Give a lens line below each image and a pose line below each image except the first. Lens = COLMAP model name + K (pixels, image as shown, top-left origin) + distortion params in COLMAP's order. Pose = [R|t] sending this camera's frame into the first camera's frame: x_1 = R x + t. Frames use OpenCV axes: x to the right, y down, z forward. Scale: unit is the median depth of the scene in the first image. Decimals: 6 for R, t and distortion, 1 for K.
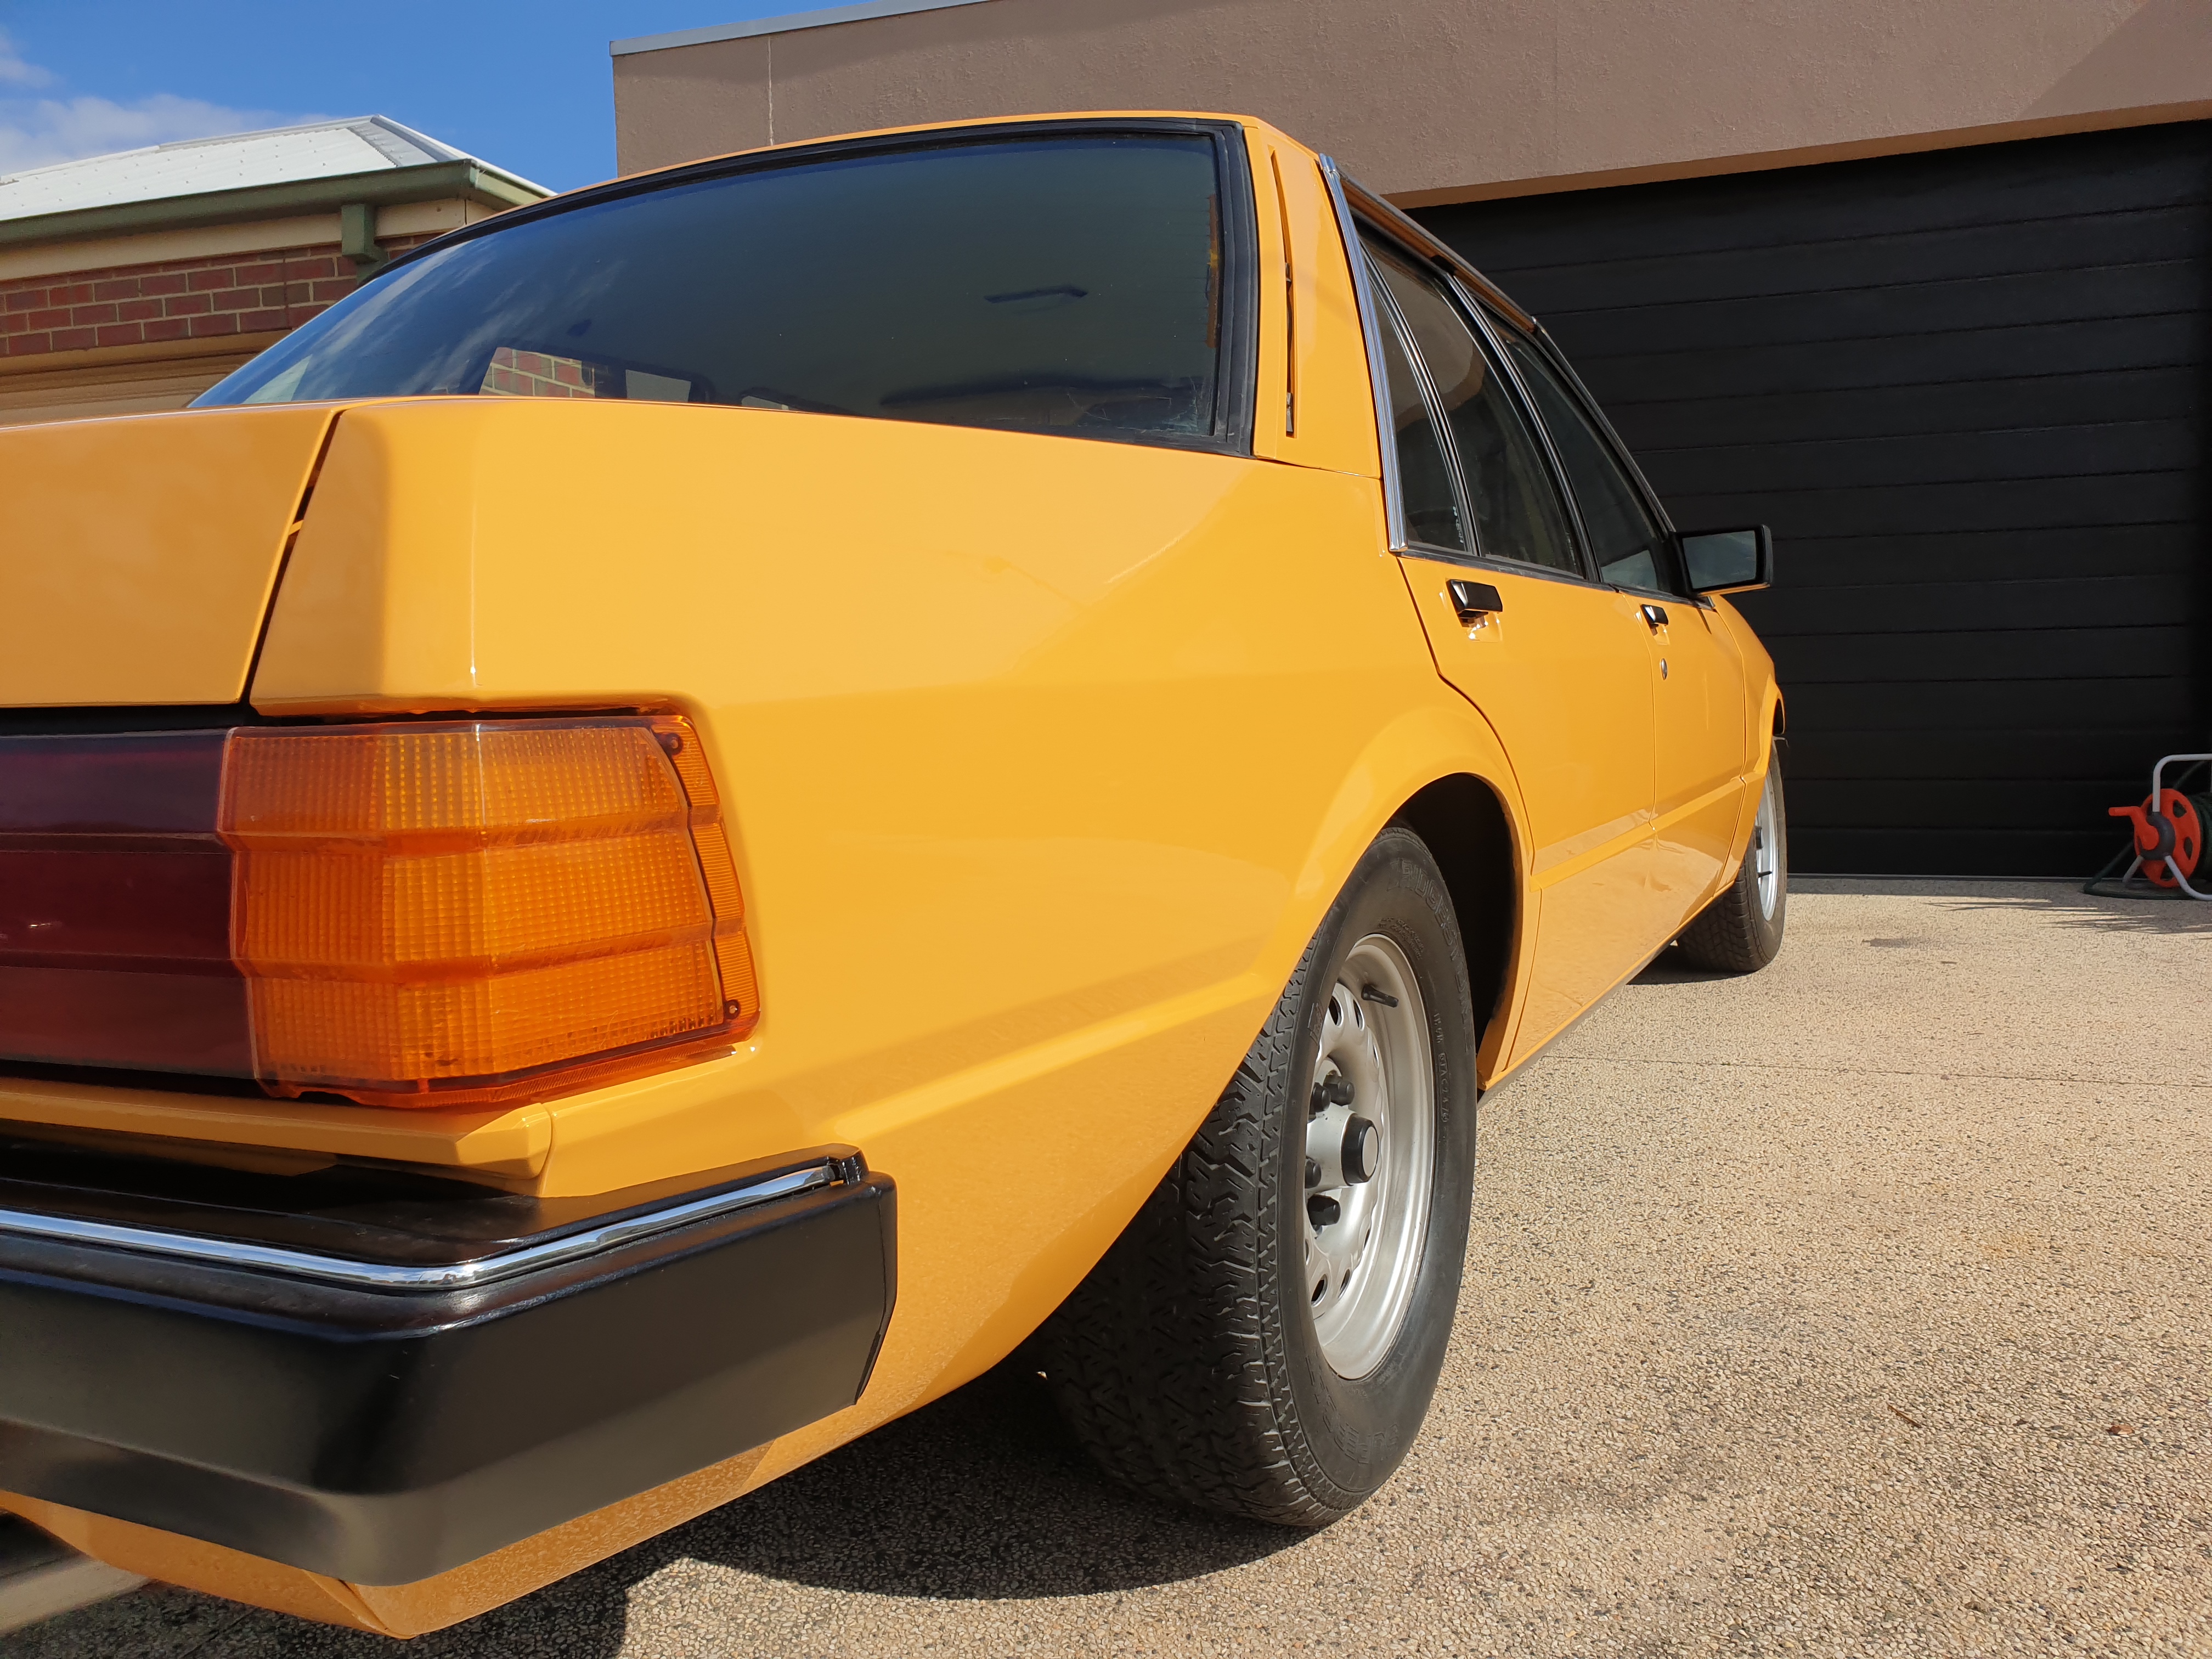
lens RADIAL K [[1742.6, 0, 1143.1], [0, 1742.6, 831.3], [0, 0, 1]] dist [0.008621, 0.010951]
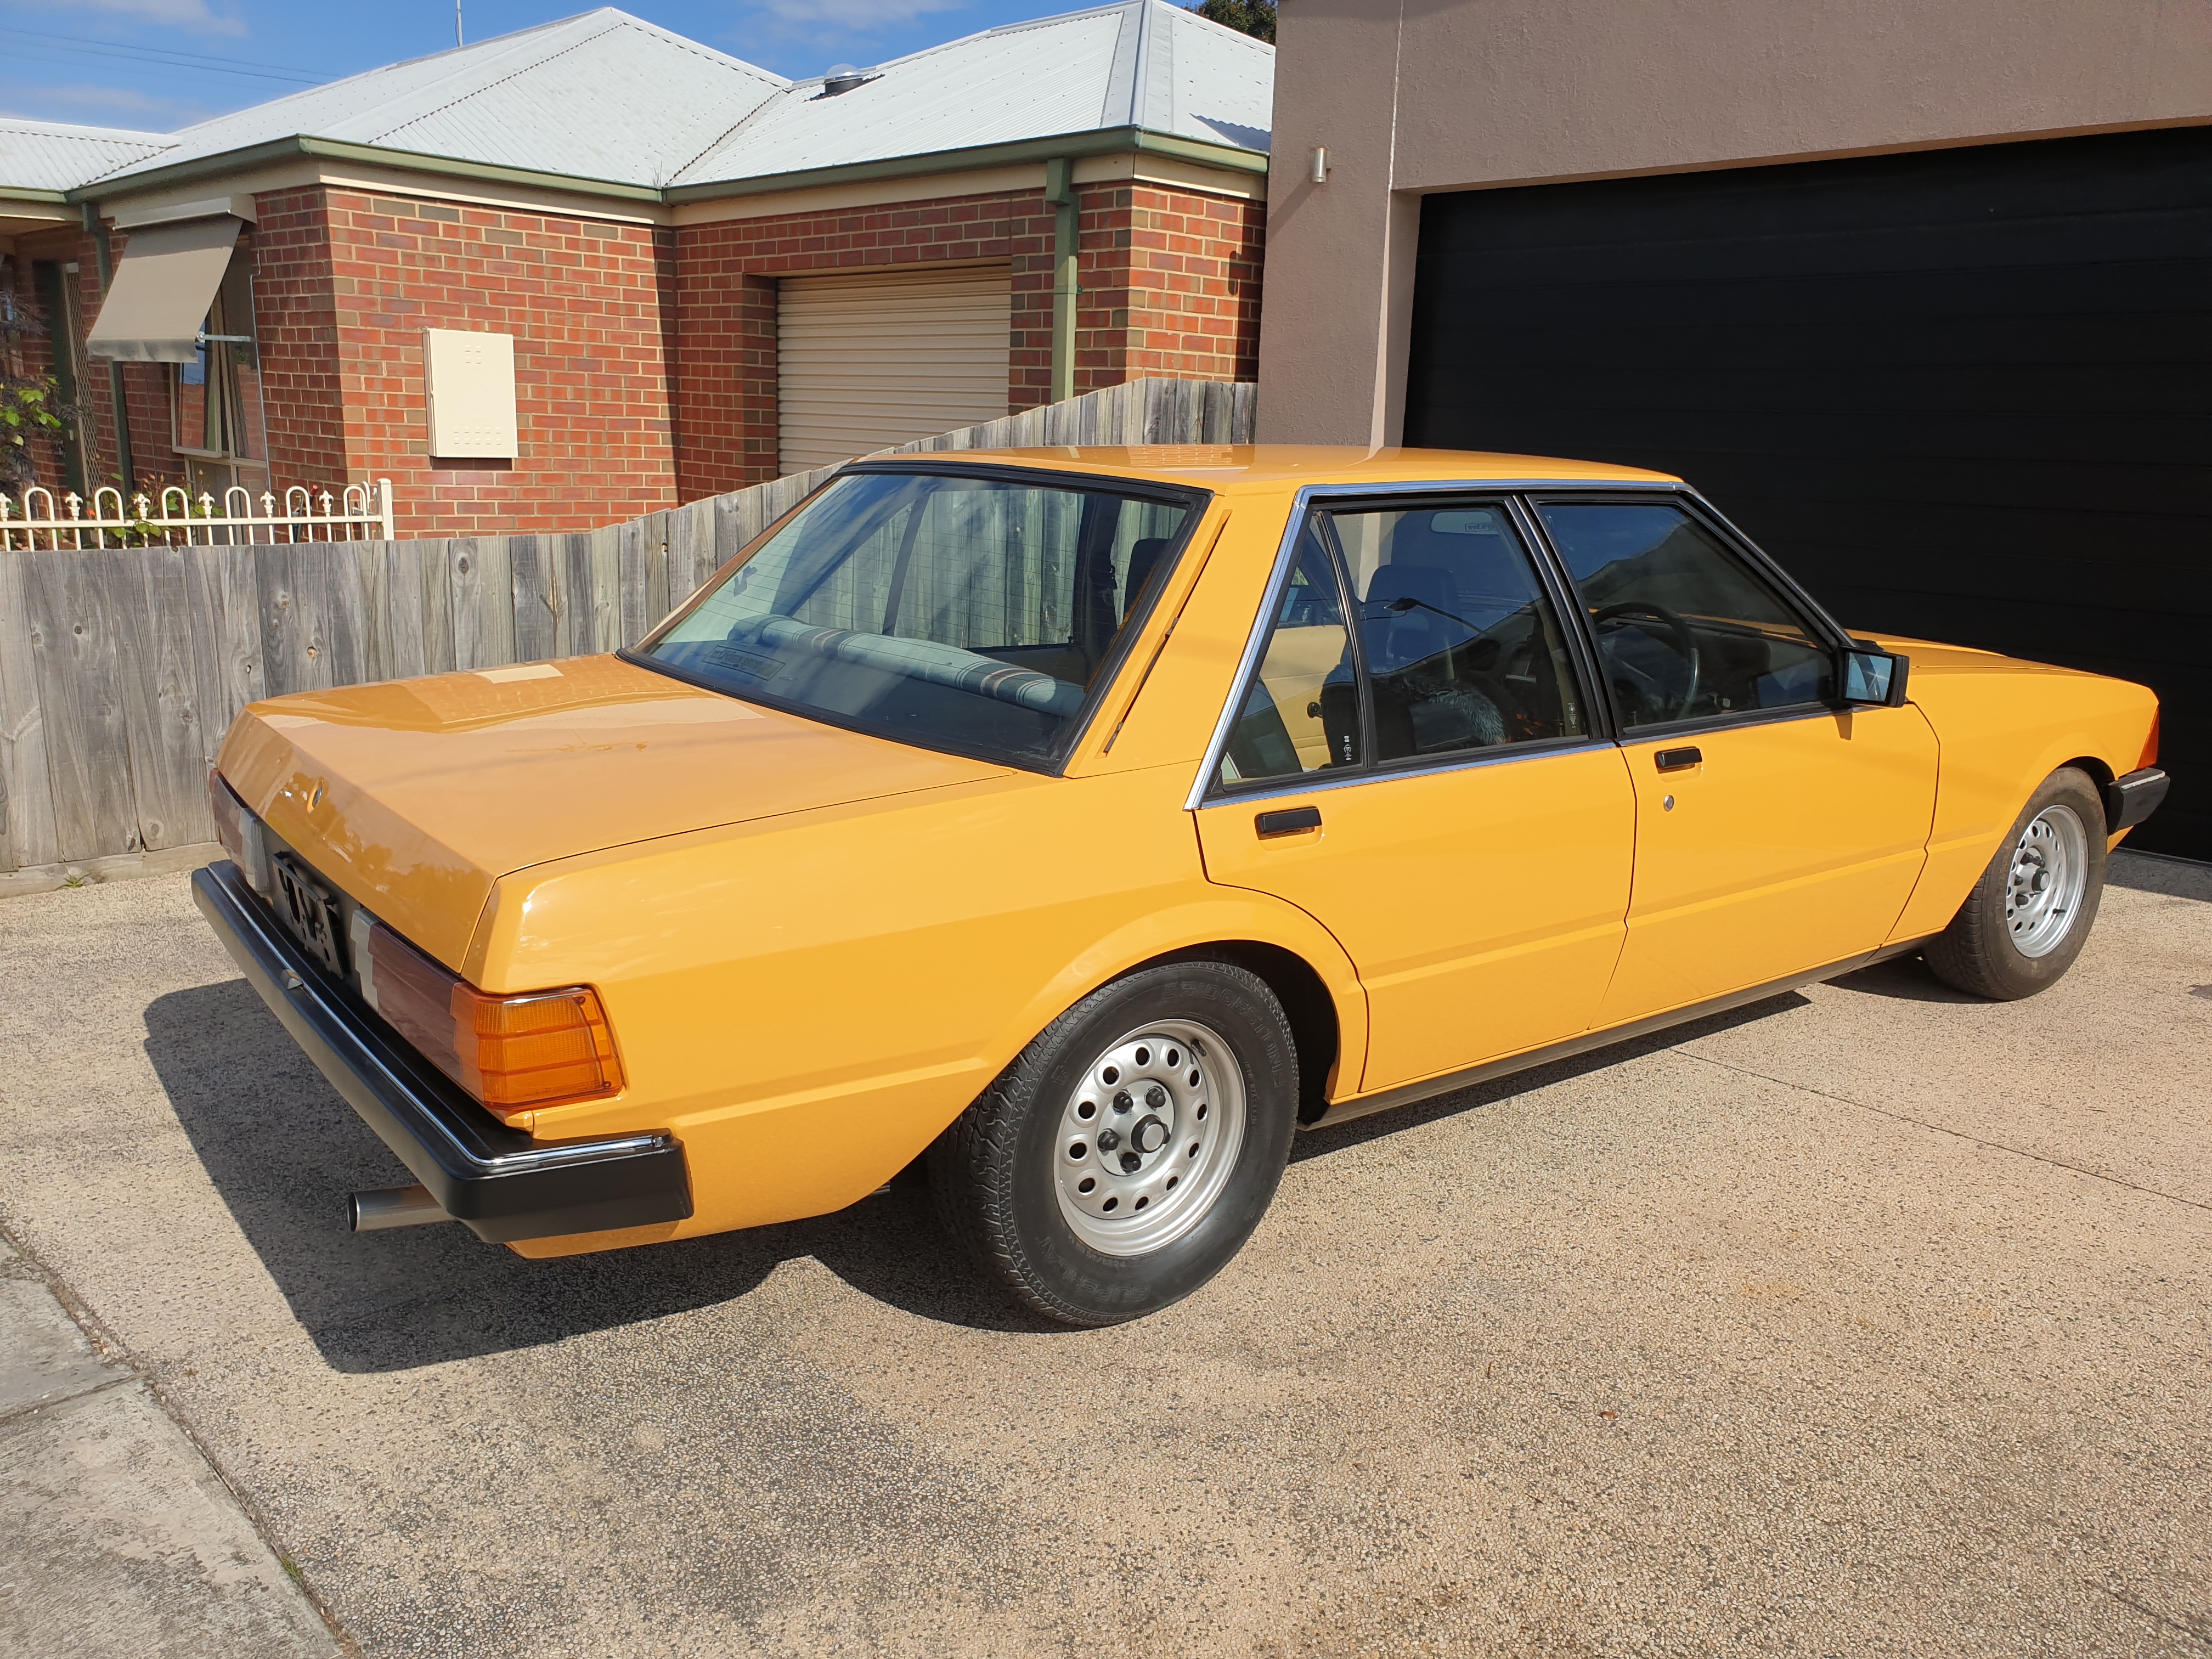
lens RADIAL K [[1733.1, 0, 1106.0], [0, 1733.1, 829.5], [0, 0, 1]] dist [0.005950, 0.011678]
pose [[0.884531, 0.147127, -0.442671, 0.869507], [-0.078809, 0.982451, 0.169056, -0.440847], [0.459775, -0.114649, 0.880603, -0.561823]]
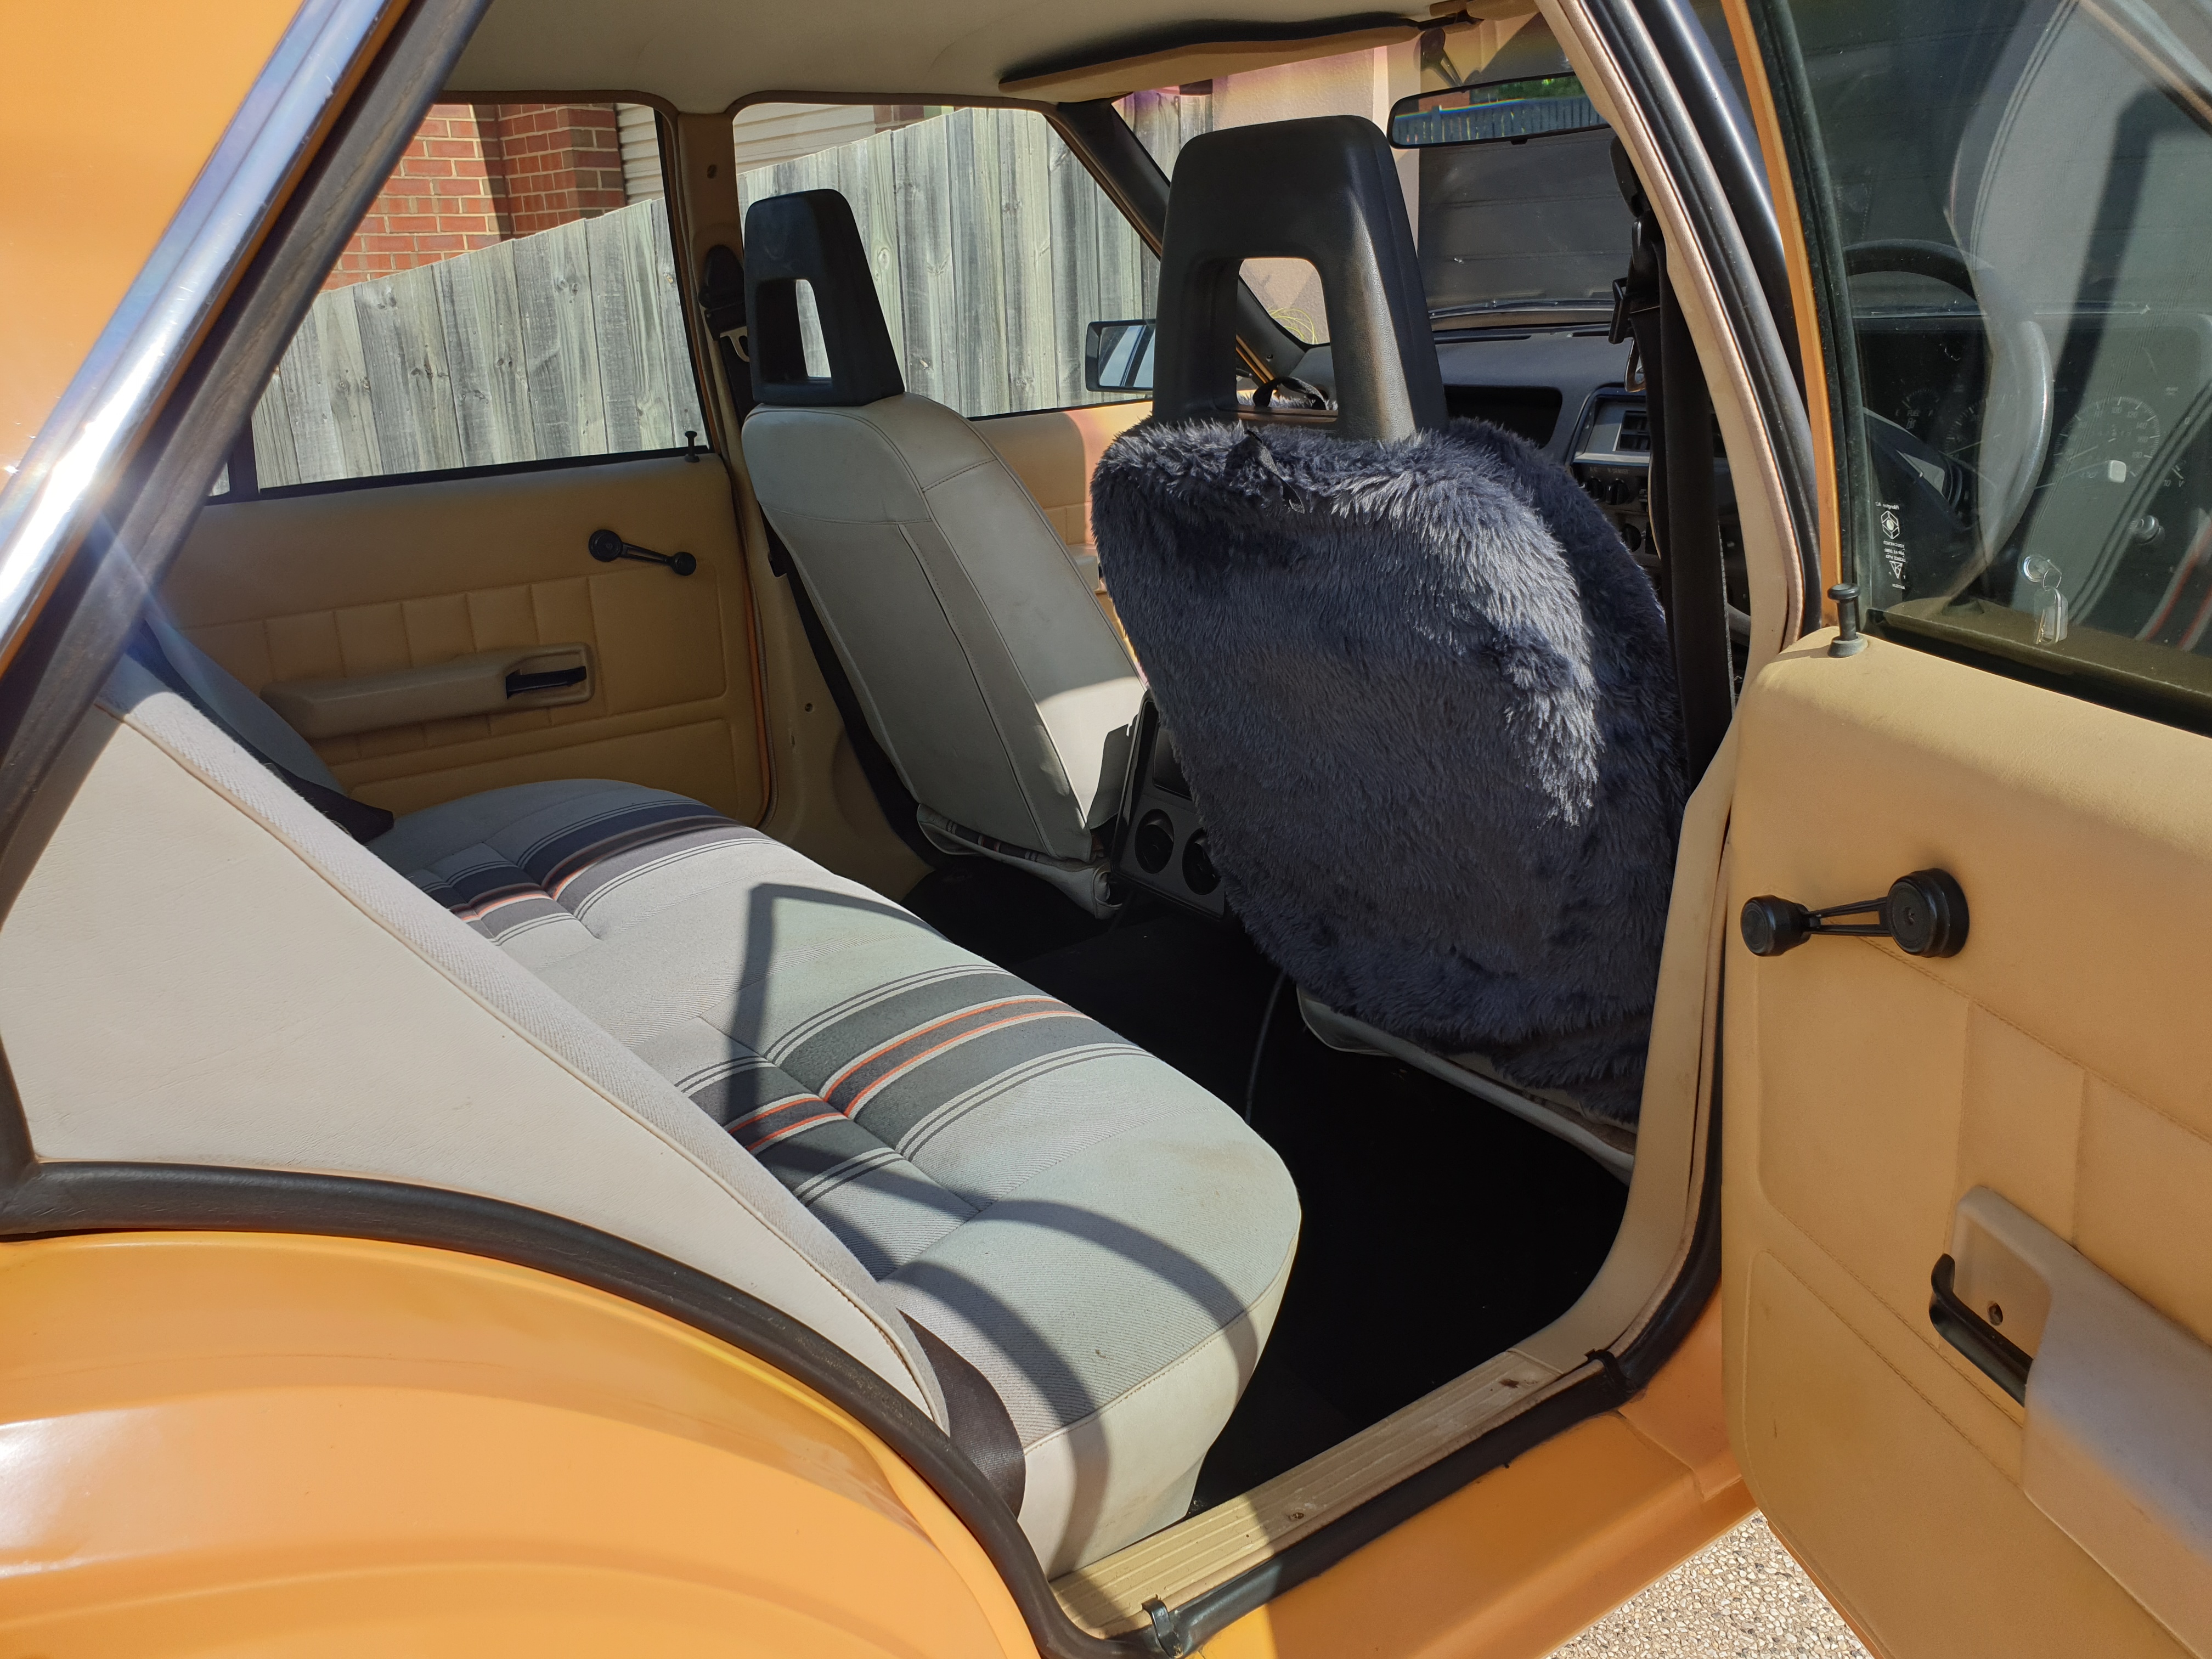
lens RADIAL K [[1707.2, 0, 1106.0], [0, 1707.2, 829.5], [0, 0, 1]] dist [-0.009967, 0.010765]
pose [[0.871552, 0.133941, -0.471653, 0.482789], [-0.009531, 0.966410, 0.256830, -0.310444], [0.490210, -0.219345, 0.843553, 0.982880]]
